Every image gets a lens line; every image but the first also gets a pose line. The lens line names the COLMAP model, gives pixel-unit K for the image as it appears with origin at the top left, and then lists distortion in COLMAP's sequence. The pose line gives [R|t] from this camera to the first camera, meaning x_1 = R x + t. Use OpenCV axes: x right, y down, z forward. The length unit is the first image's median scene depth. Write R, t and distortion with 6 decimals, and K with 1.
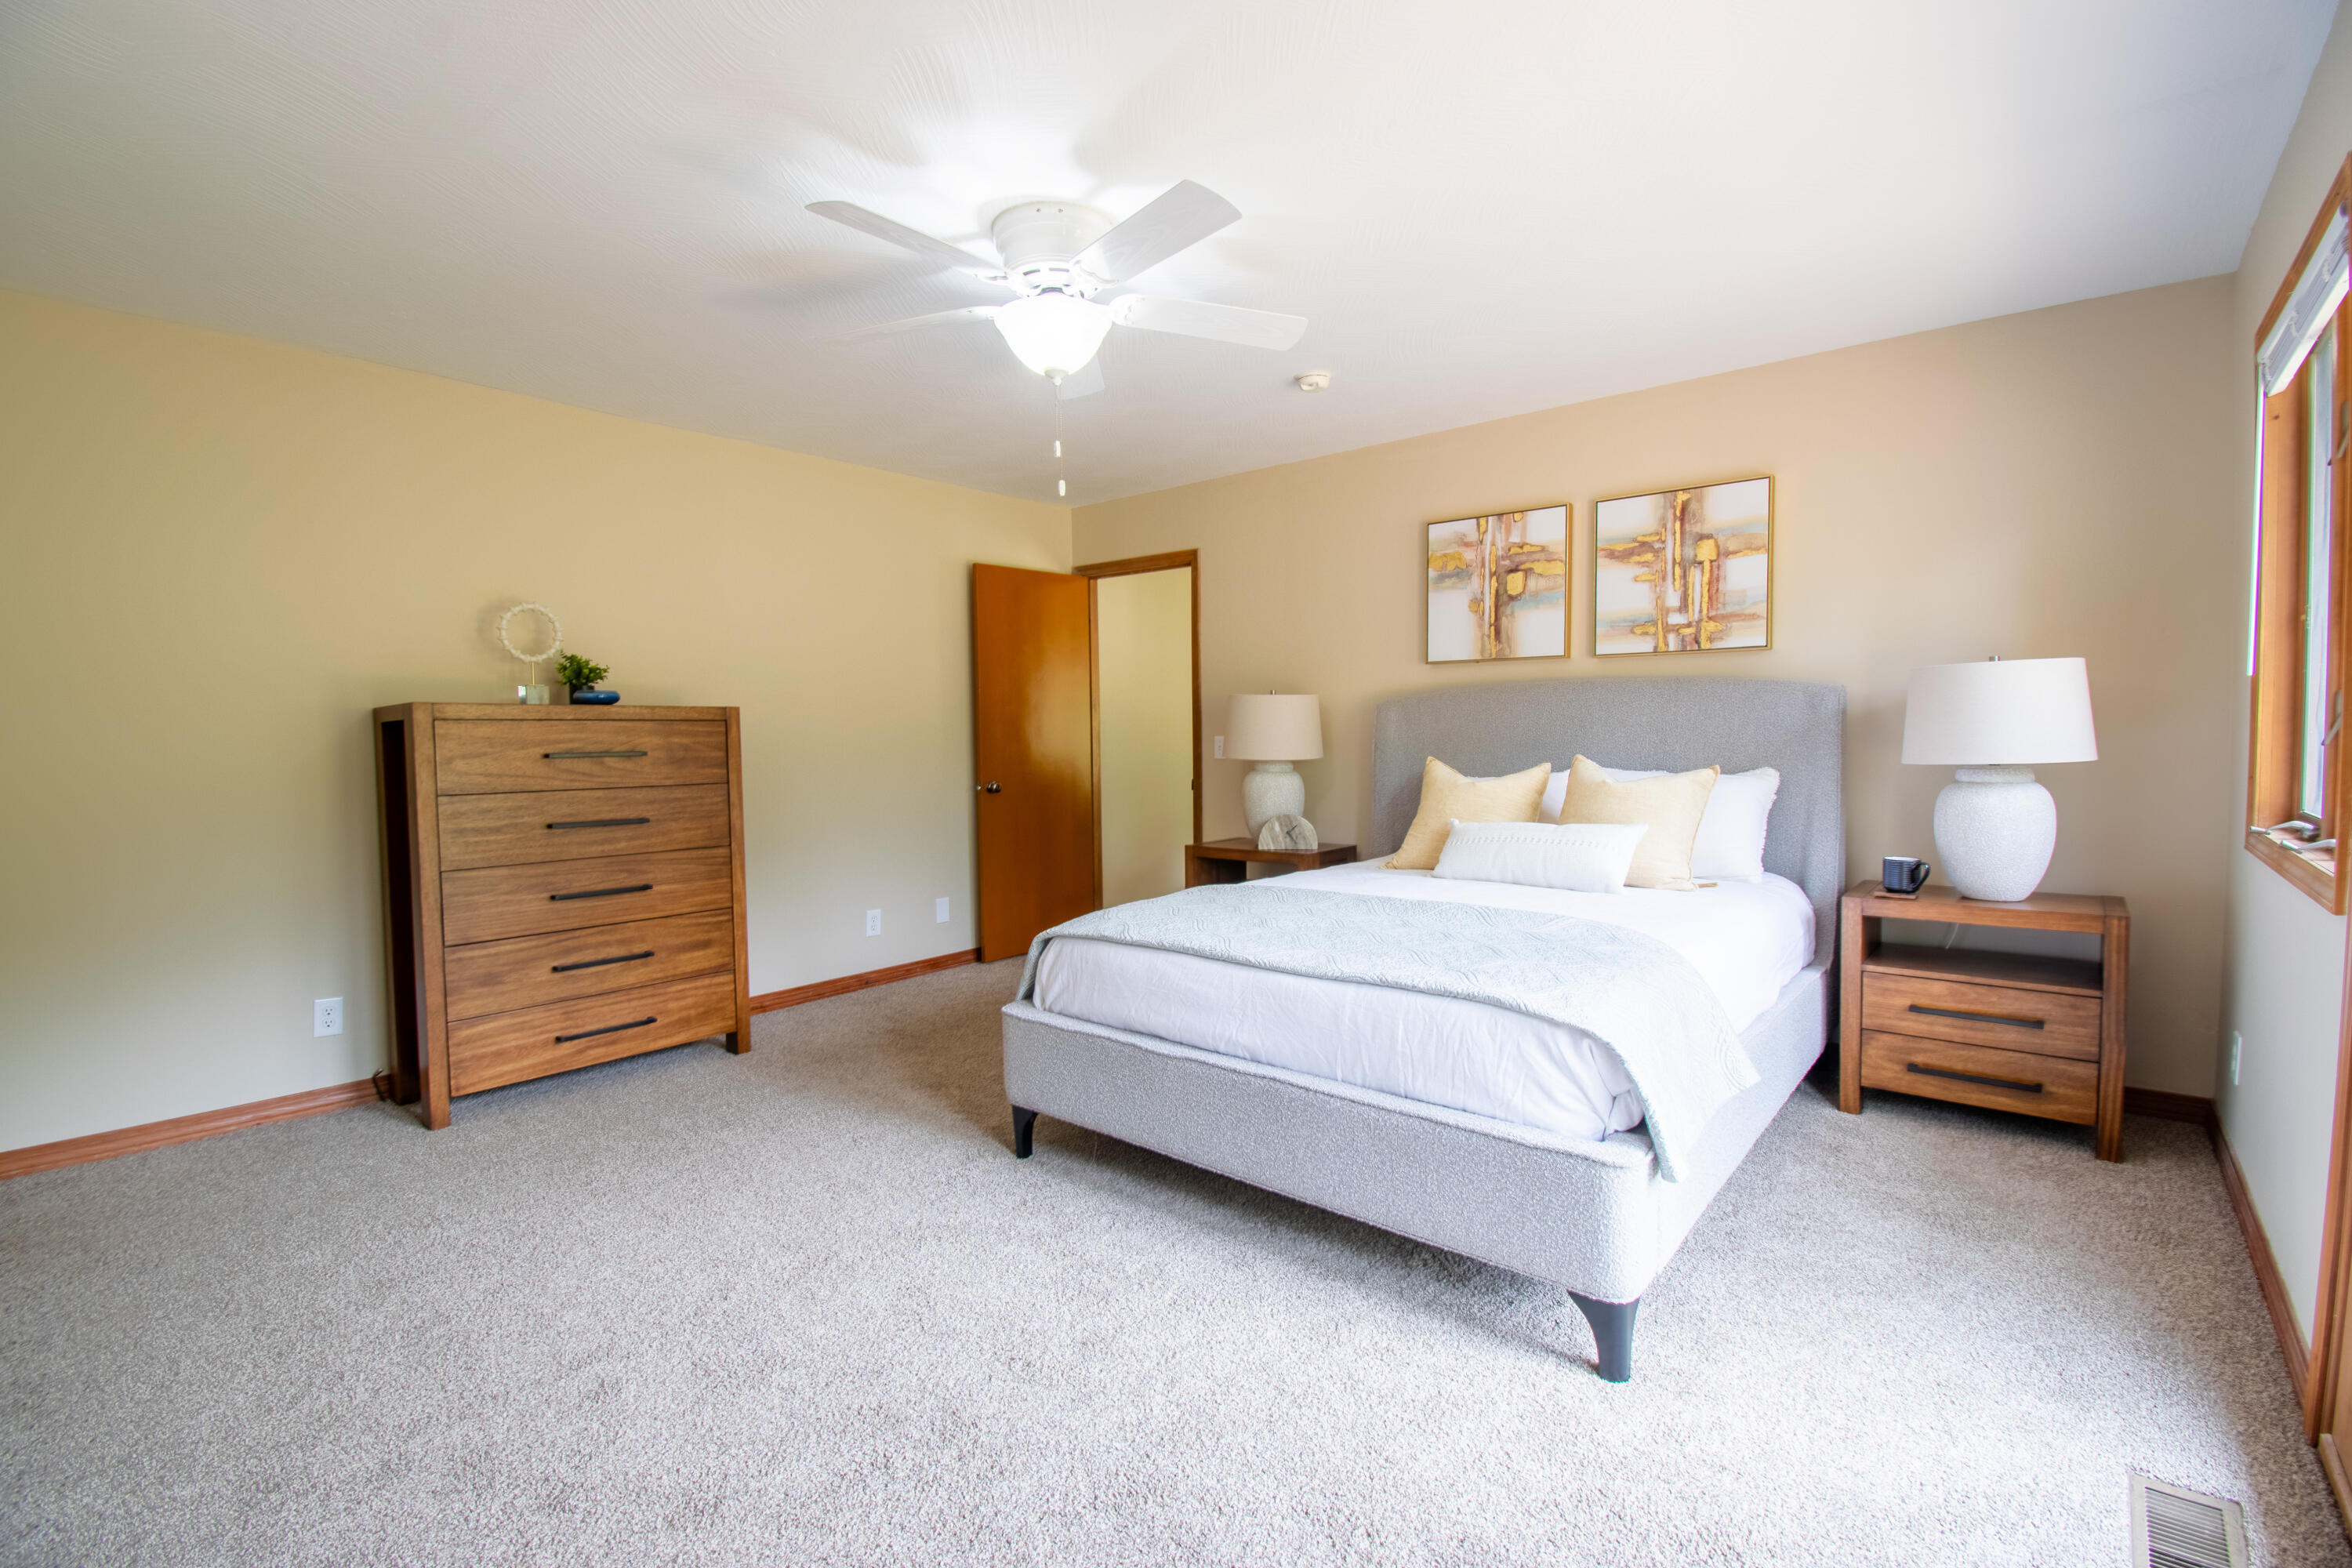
lens RADIAL K [[1039.4, 0, 1176.0], [0, 1039.4, 784.0], [0, 0, 1]] dist [-0.037787, -0.000132]
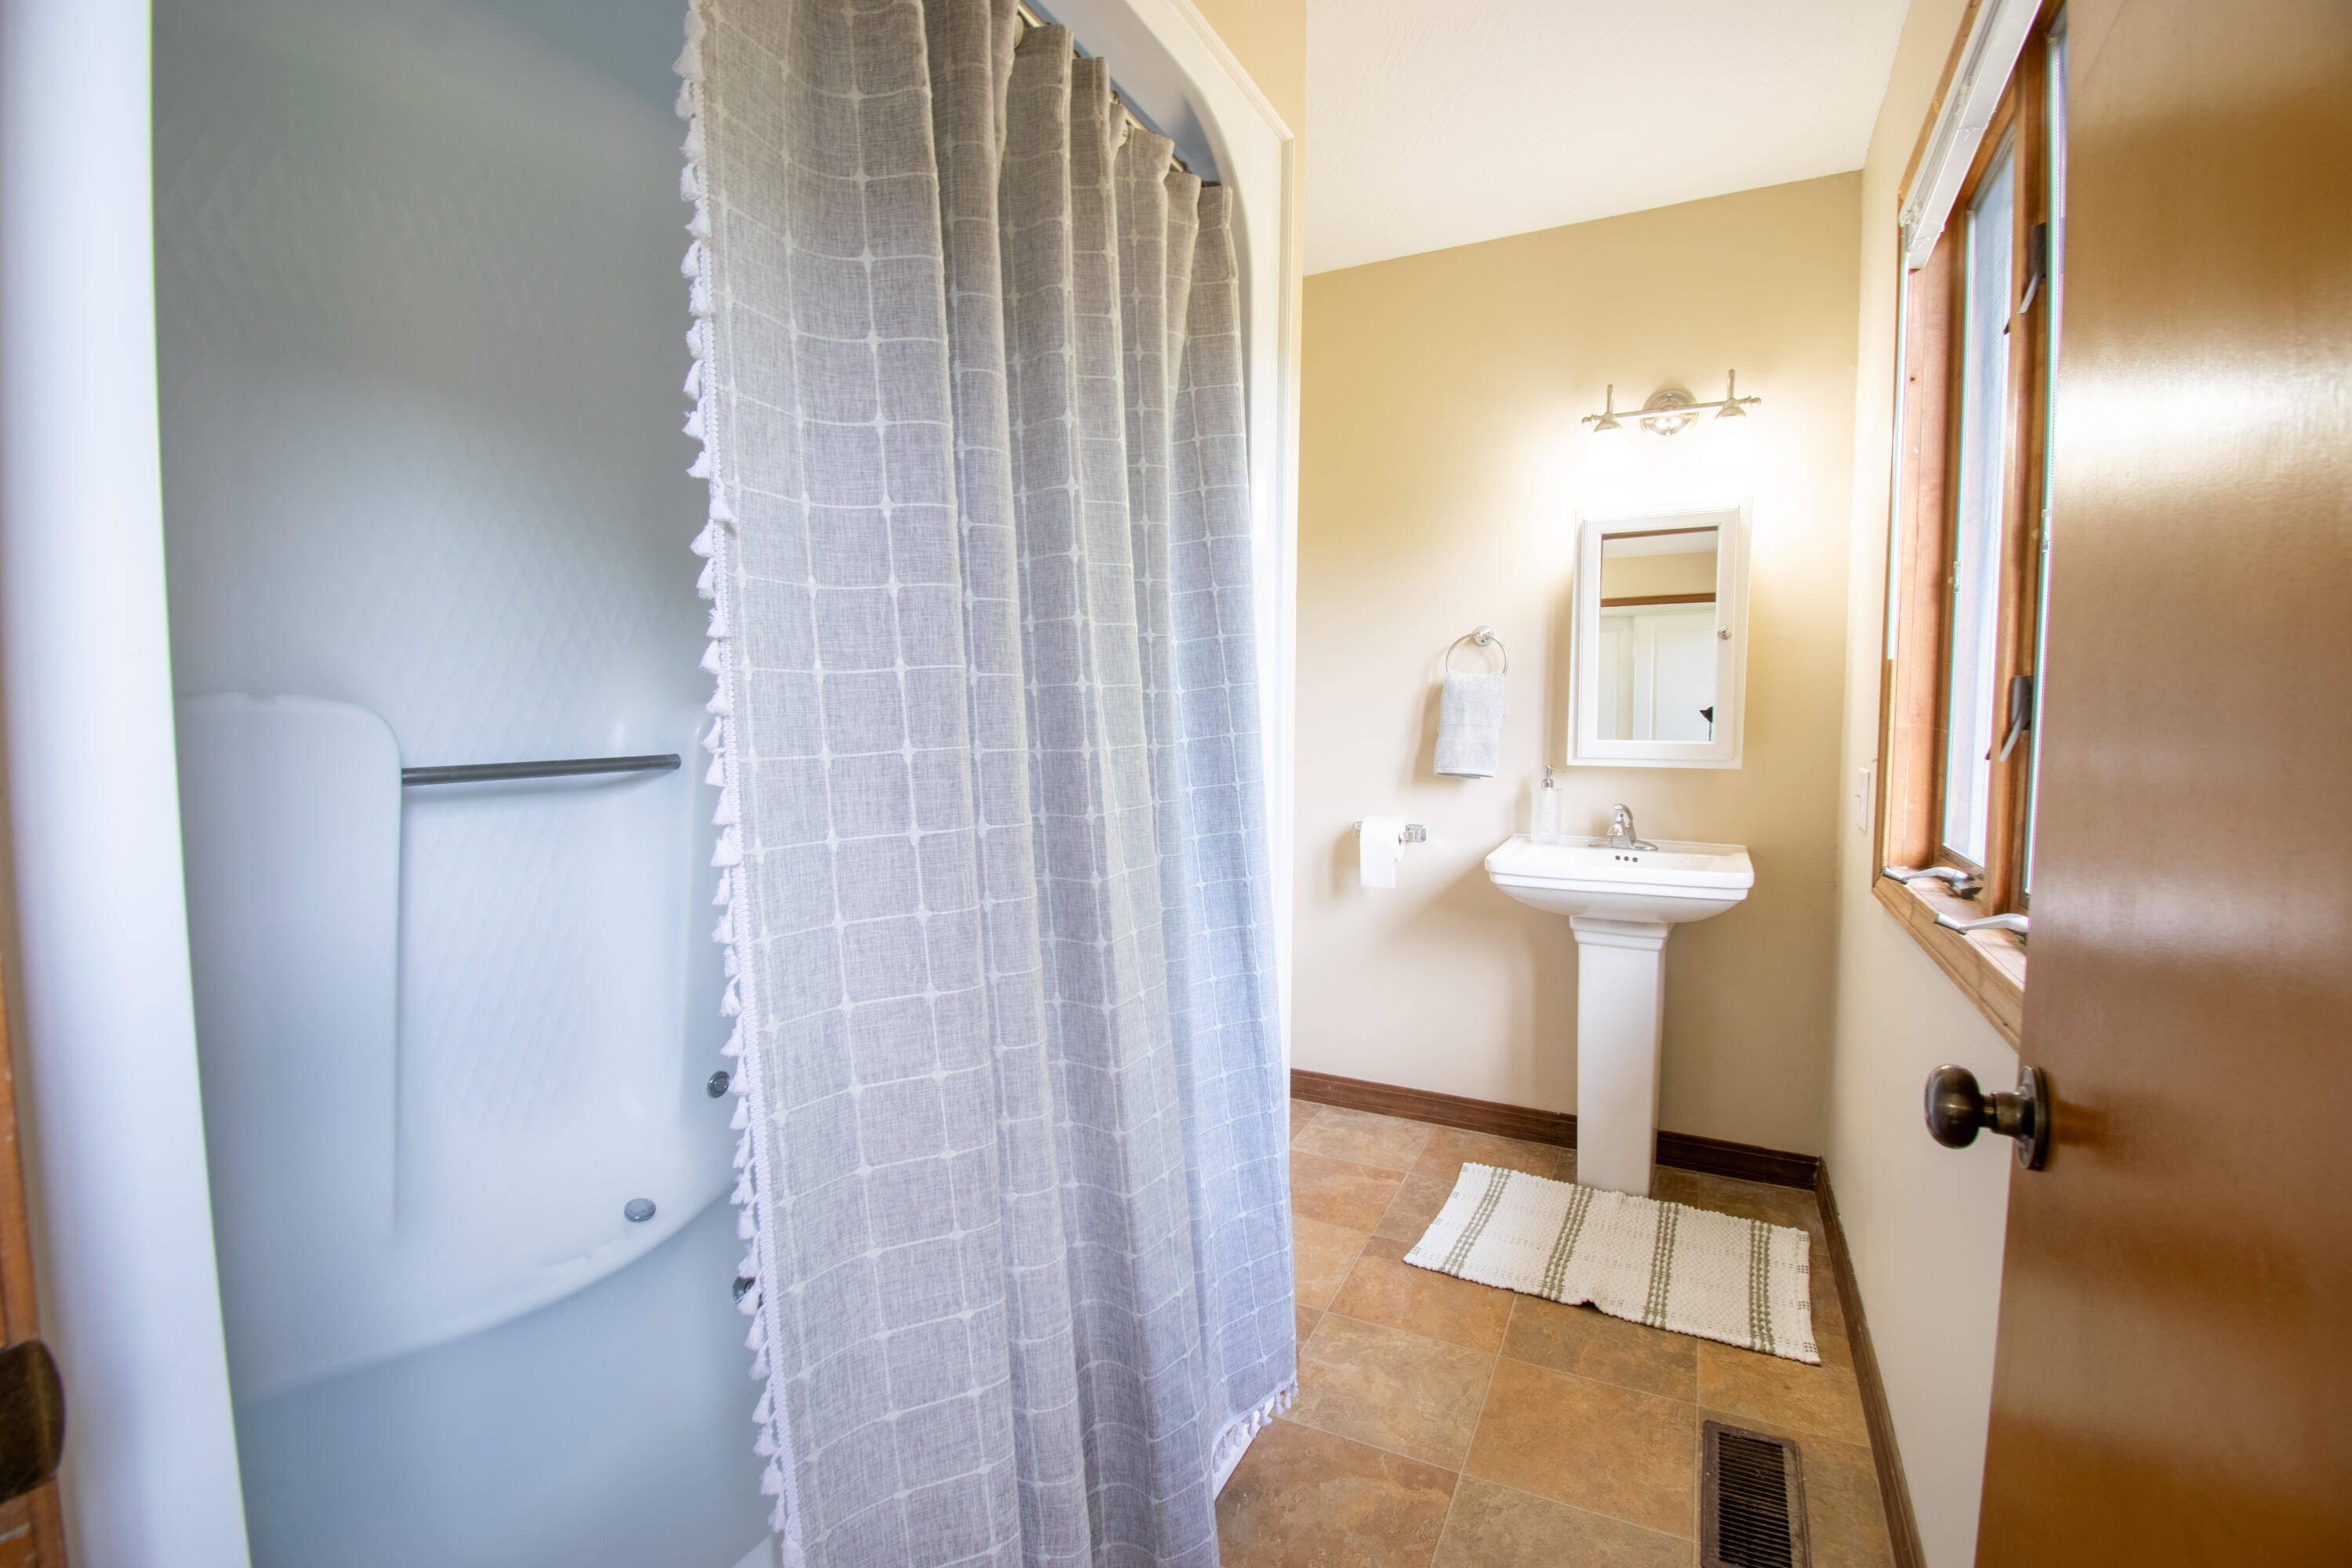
lens RADIAL K [[1039.4, 0, 1176.0], [0, 1039.4, 784.0], [0, 0, 1]] dist [-0.037787, -0.000132]
pose [[0.956836, 0.015205, 0.290229, 0.411582], [-0.020627, 0.999665, 0.015631, -0.020996], [-0.289894, -0.020943, 0.956829, 0.479670]]
